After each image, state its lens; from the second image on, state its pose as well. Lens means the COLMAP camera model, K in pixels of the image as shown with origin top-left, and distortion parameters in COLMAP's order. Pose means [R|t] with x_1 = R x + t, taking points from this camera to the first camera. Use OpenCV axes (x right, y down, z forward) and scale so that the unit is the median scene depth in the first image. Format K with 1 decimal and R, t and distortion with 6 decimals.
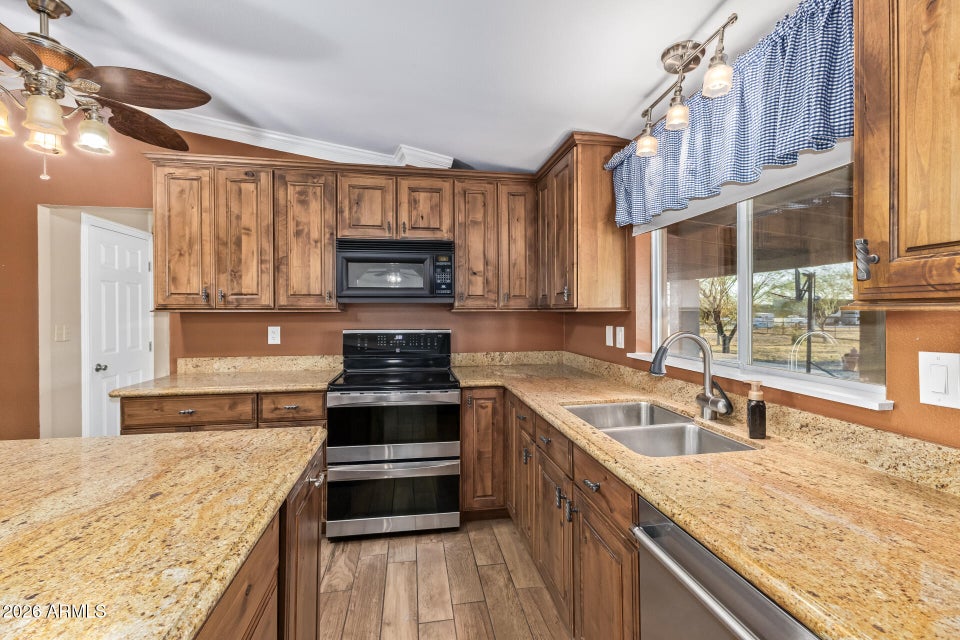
lens RADIAL K [[413.2, 0, 478.1], [0, 413.2, 316.3], [0, 0, 1]] dist [0.005218, 0.000075]
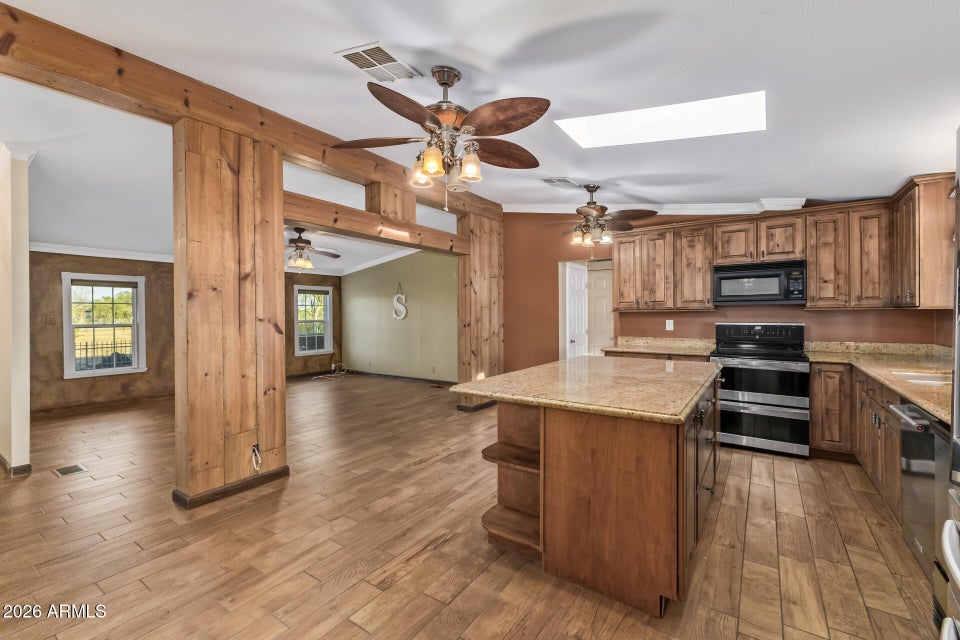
lens RADIAL K [[413.2, 0, 478.1], [0, 413.2, 316.3], [0, 0, 1]] dist [0.005218, 0.000075]
pose [[0.719000, 0.000239, -0.695010, 0.123587], [-0.000566, 1.000000, -0.000243, 0.011745], [0.695010, 0.000568, 0.719000, -0.806092]]
